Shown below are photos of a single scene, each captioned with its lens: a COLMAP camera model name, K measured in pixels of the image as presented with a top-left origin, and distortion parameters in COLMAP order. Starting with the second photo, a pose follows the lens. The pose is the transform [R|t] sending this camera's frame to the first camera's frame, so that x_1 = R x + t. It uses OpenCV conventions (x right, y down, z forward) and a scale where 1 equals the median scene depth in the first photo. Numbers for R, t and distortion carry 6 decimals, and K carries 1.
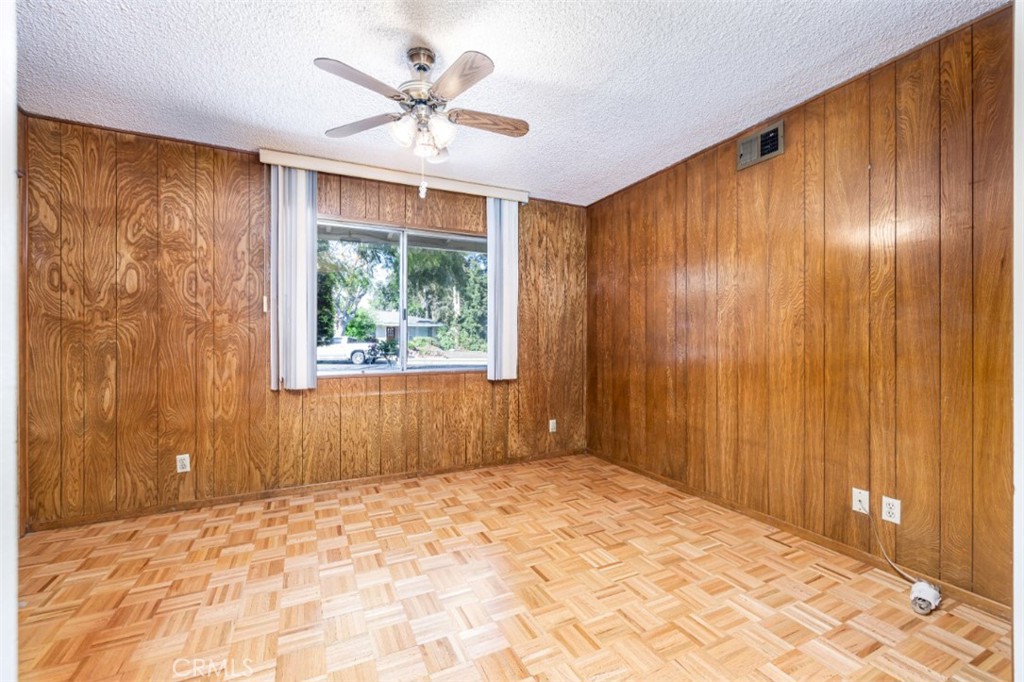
lens RADIAL K [[428.7, 0, 512.0], [0, 428.7, 341.0], [0, 0, 1]] dist [-0.001728, -0.000248]
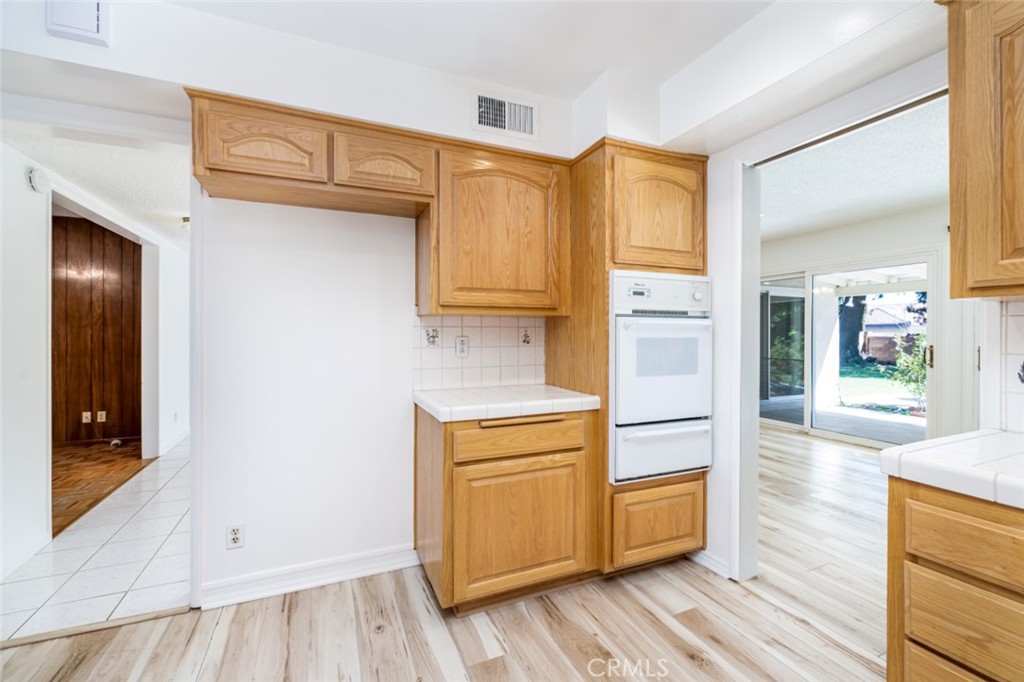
lens RADIAL K [[433.2, 0, 508.3], [0, 433.2, 332.4], [0, 0, 1]] dist [0.000631, -0.000295]
pose [[0.083010, 0.002088, 0.996546, -1.185923], [0.000557, 0.999998, -0.002142, -0.046620], [-0.996549, 0.000733, 0.083009, -1.297687]]
